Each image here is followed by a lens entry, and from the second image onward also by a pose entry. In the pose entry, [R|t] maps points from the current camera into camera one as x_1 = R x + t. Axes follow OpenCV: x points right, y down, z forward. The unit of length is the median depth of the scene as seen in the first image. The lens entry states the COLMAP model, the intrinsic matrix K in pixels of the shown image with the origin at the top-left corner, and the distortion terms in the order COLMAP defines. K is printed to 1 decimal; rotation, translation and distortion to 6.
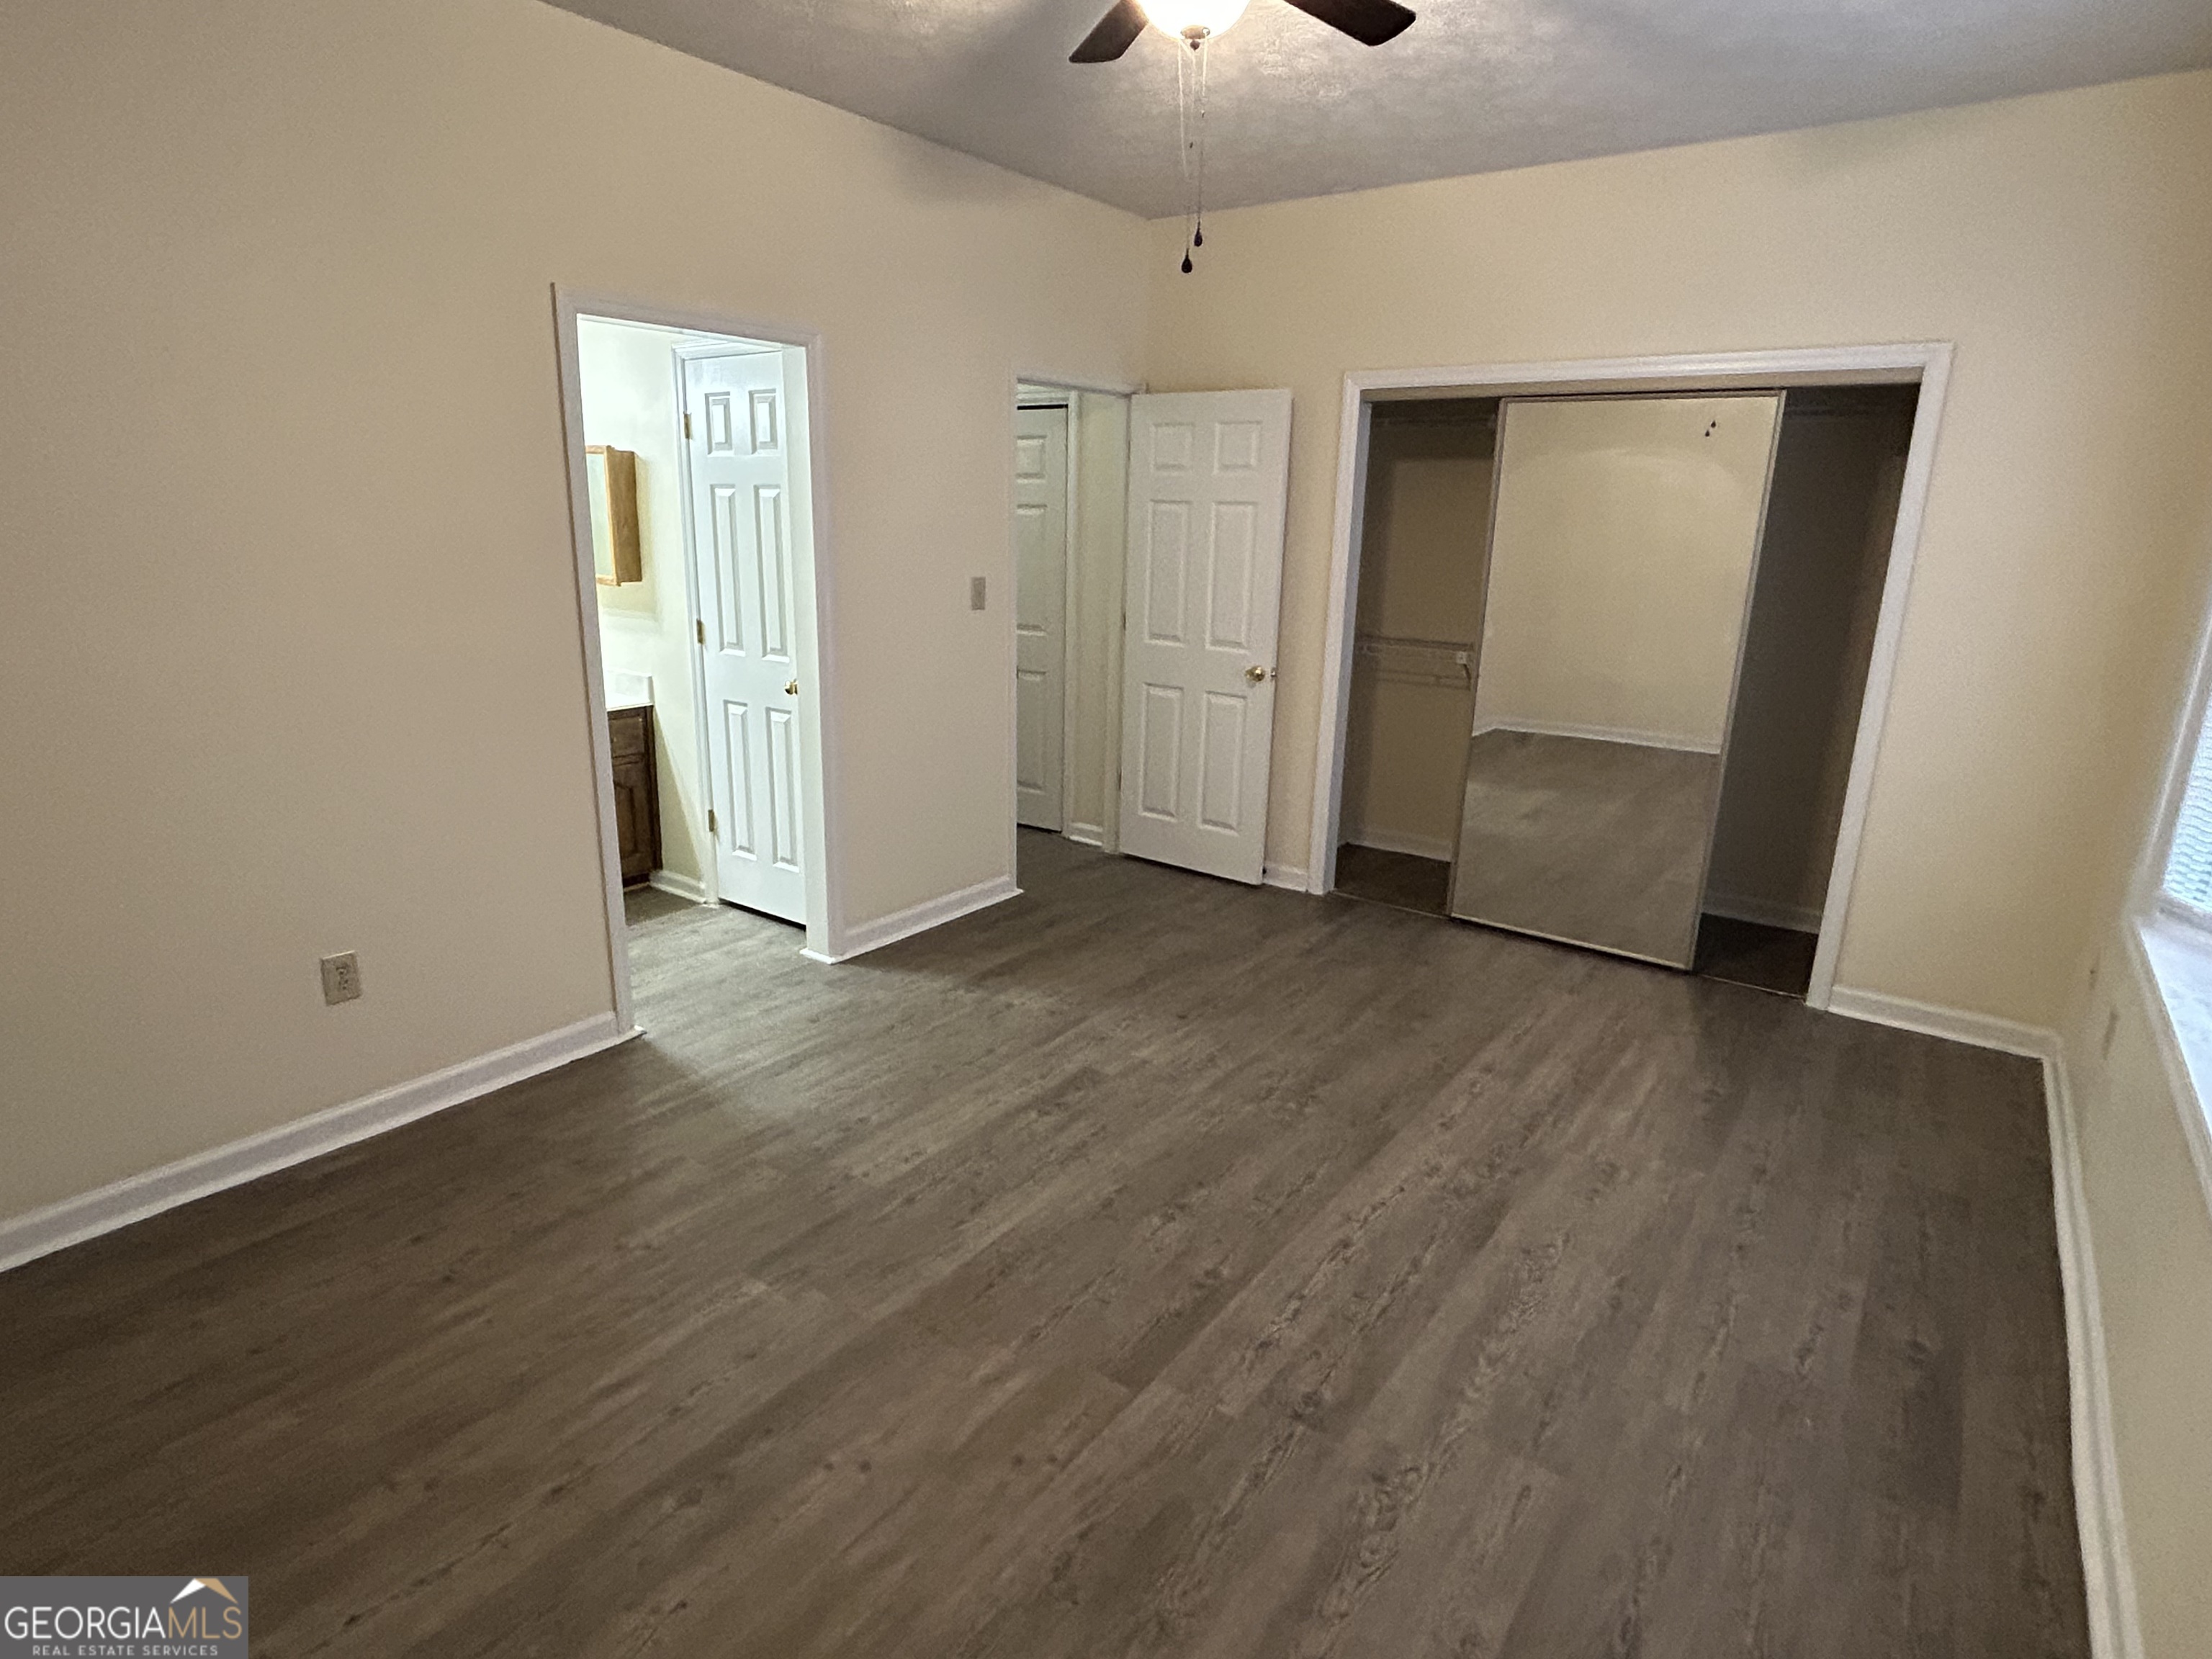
lens RADIAL K [[1182.2, 0, 1103.1], [0, 1182.2, 827.7], [0, 0, 1]] dist [-0.000645, 0.000707]
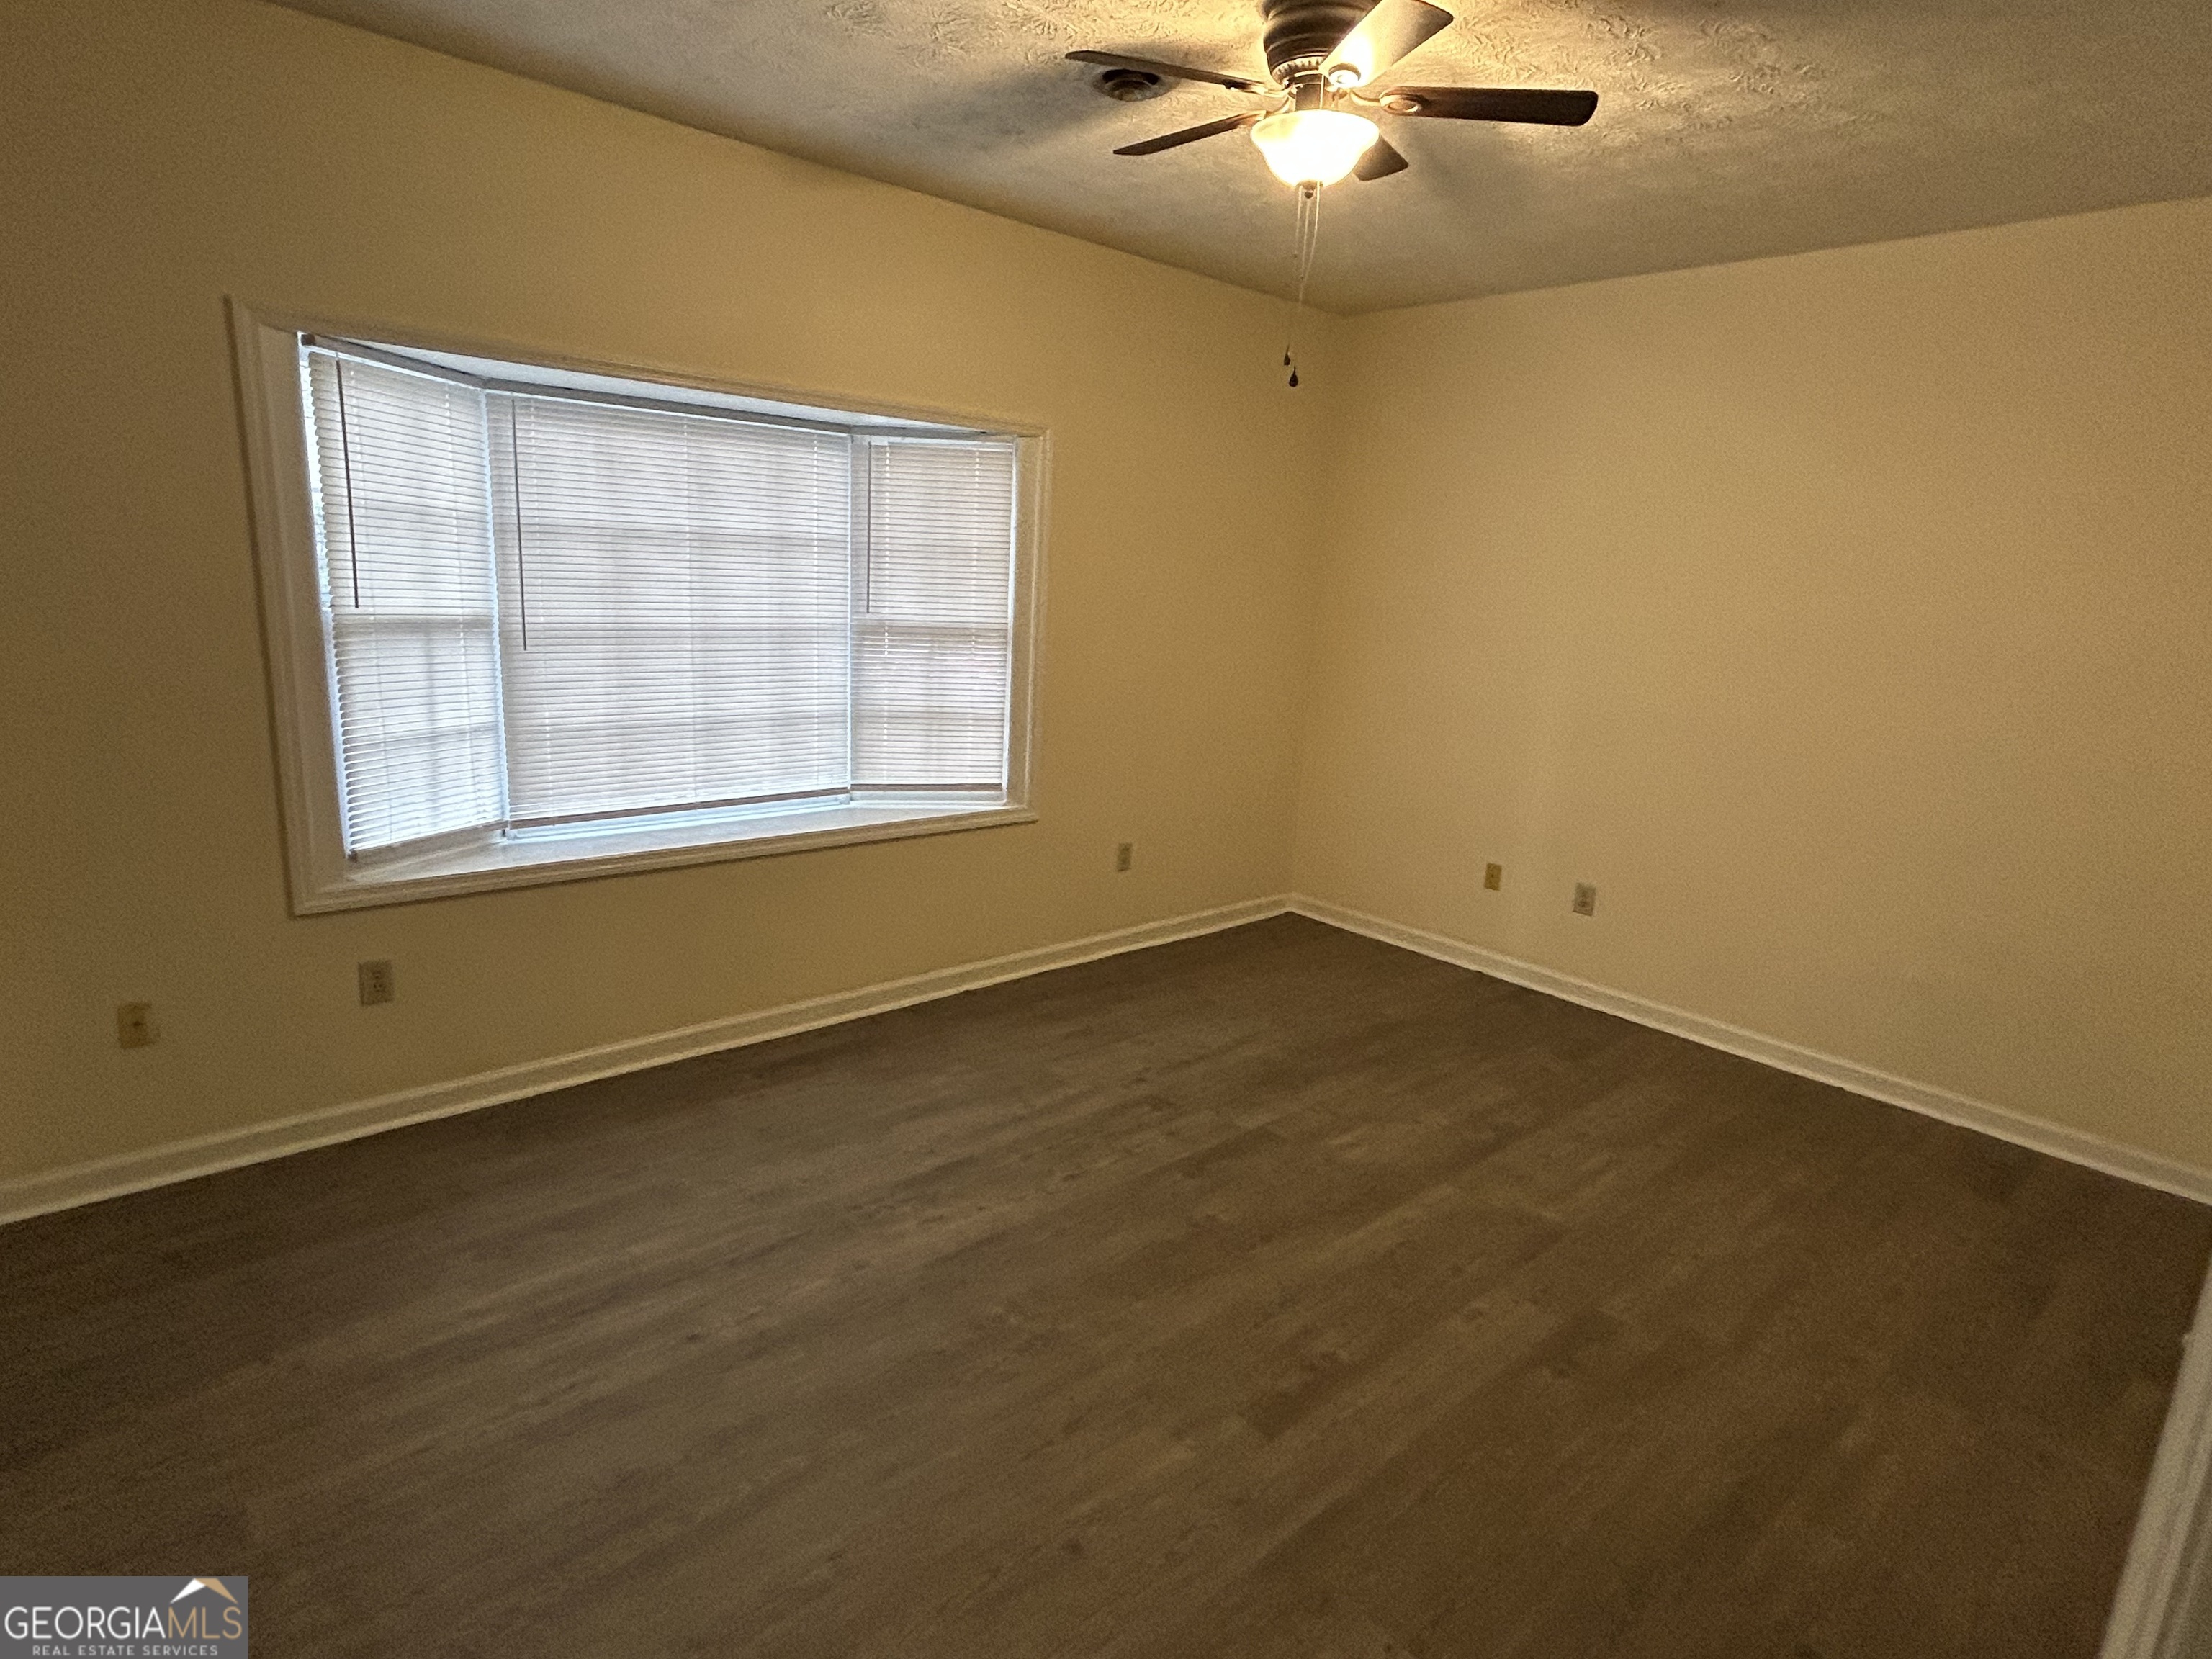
lens RADIAL K [[1182.2, 0, 1103.1], [0, 1182.2, 827.7], [0, 0, 1]] dist [-0.000645, 0.000707]
pose [[-0.976269, -0.115196, 0.183380, -0.007334], [-0.017644, 0.886281, 0.462813, -0.512394], [-0.215840, 0.448594, -0.867281, 1.846322]]
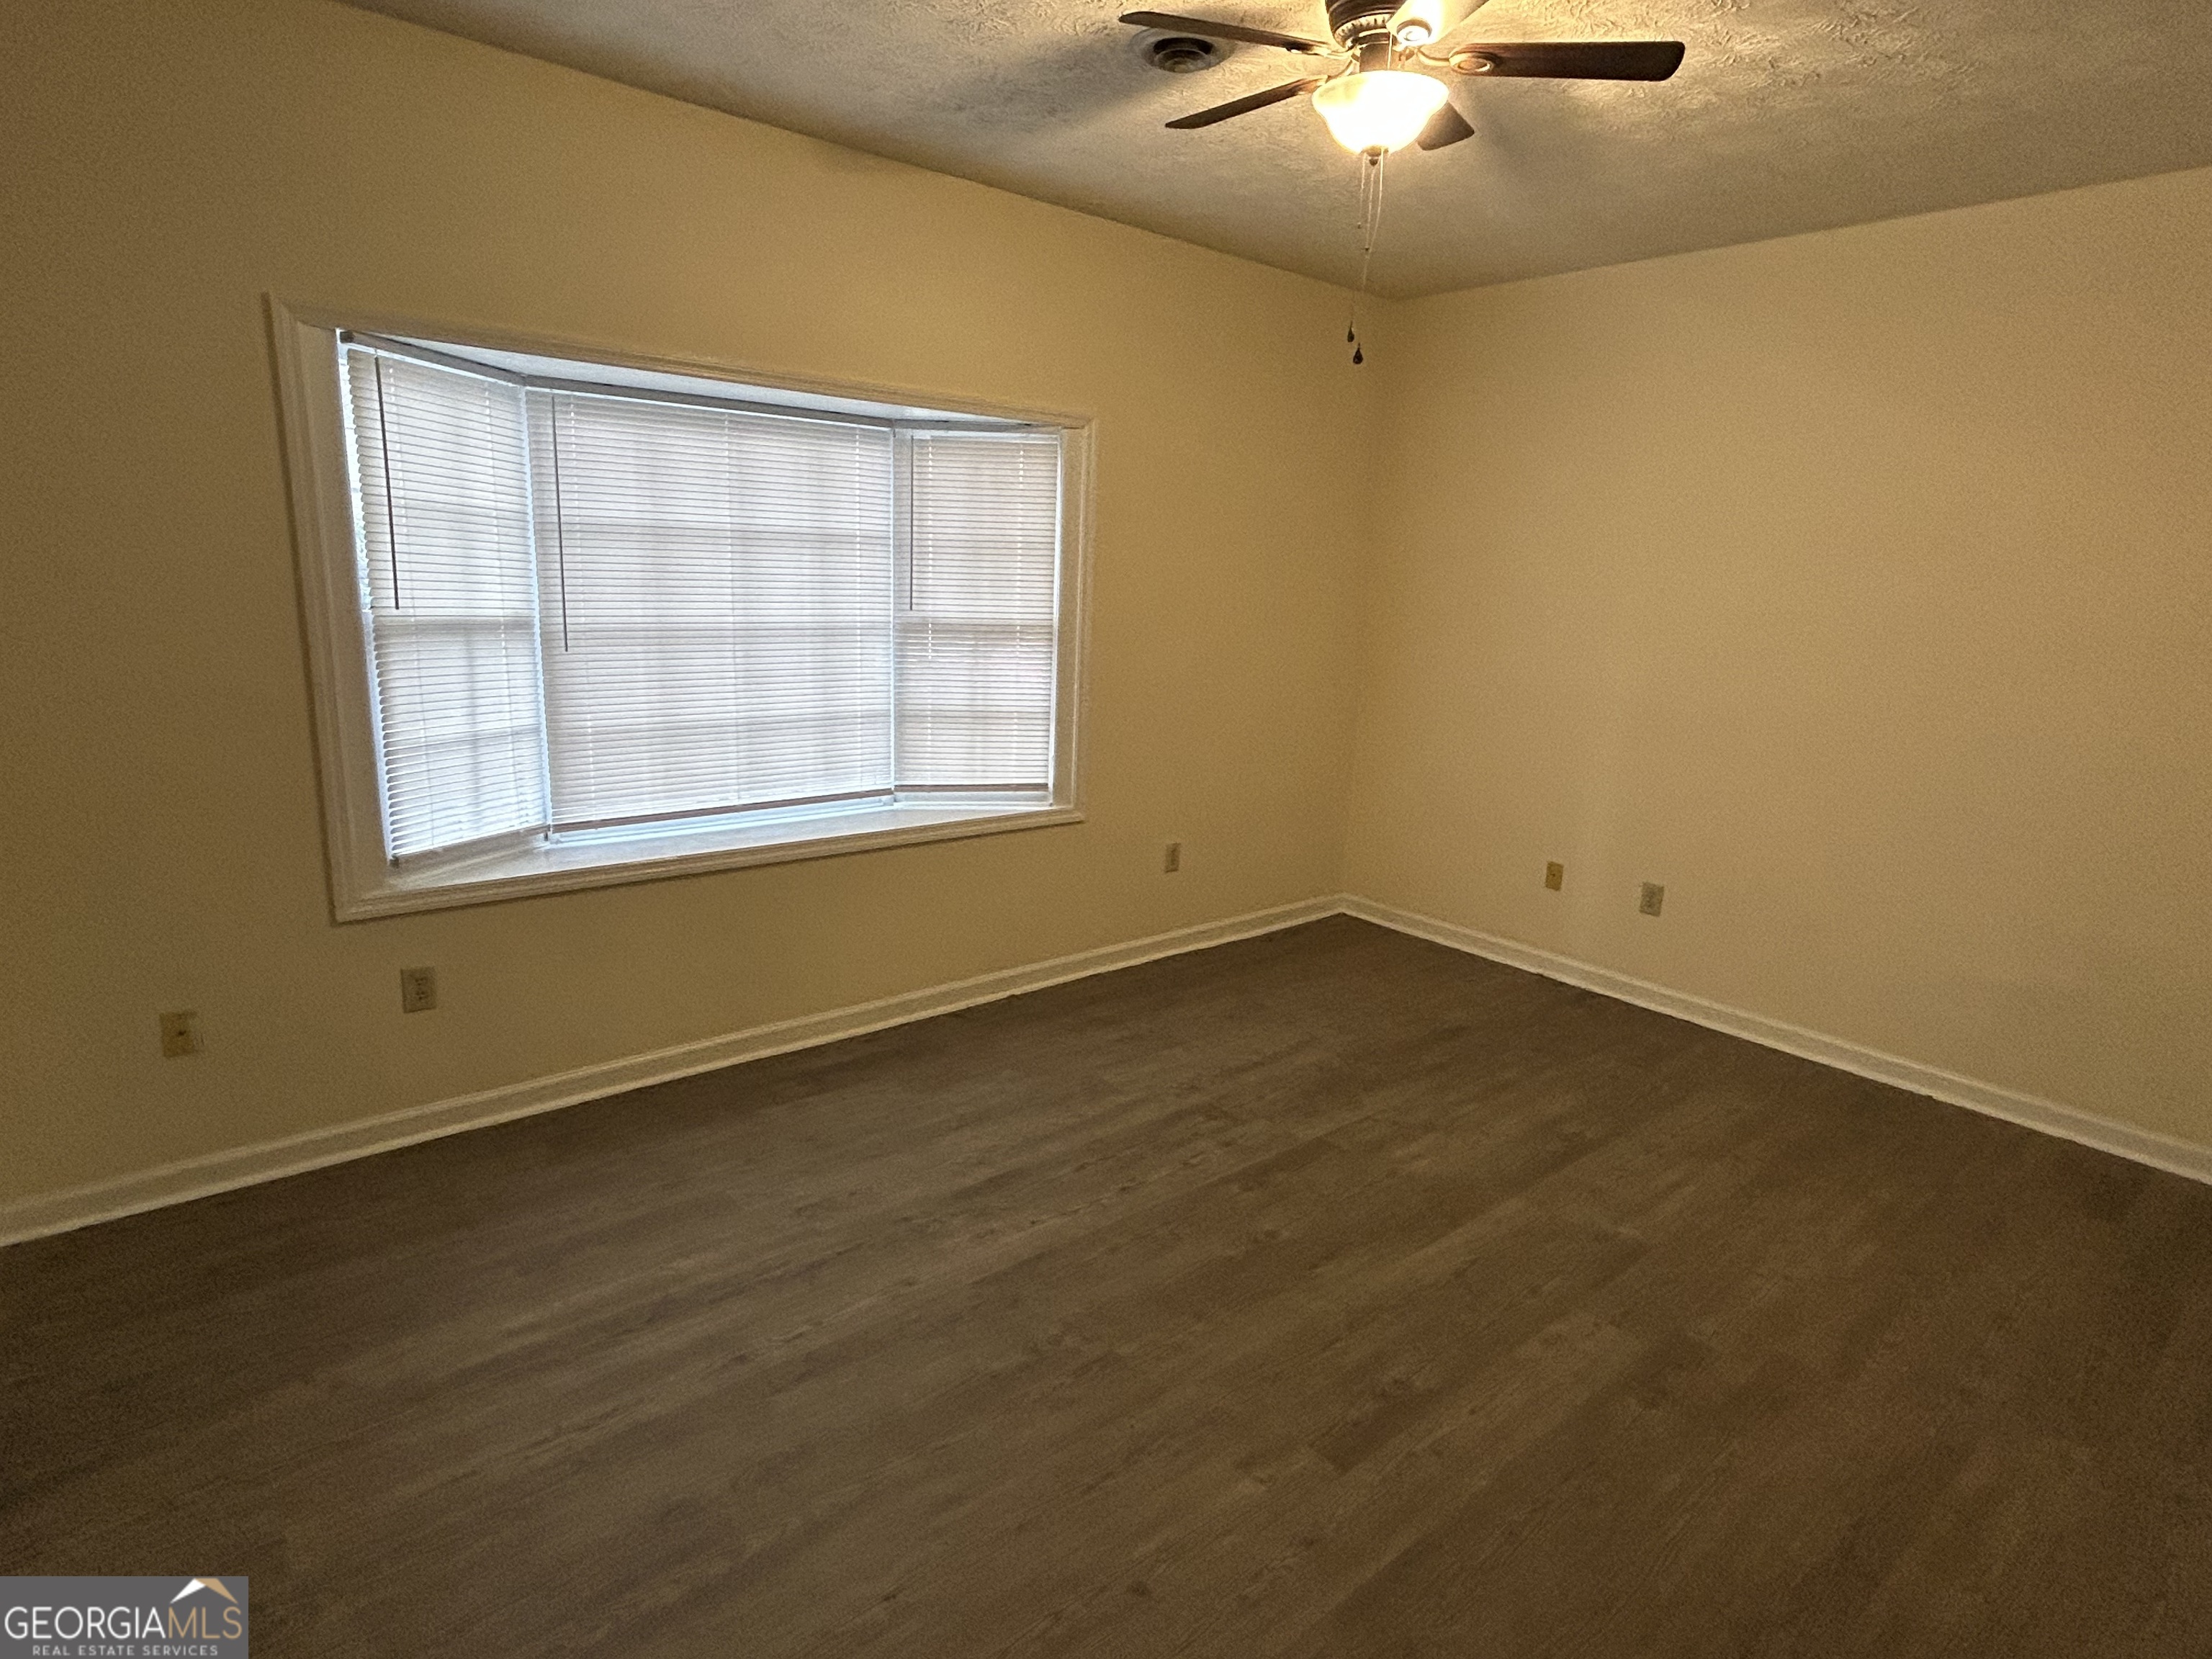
lens RADIAL K [[1182.2, 0, 1103.1], [0, 1182.2, 827.7], [0, 0, 1]] dist [-0.000645, 0.000707]
pose [[-0.970589, -0.109546, 0.214375, 0.014914], [0.002266, 0.886278, 0.463148, -0.494617], [-0.240731, 0.450013, -0.859963, 1.815146]]
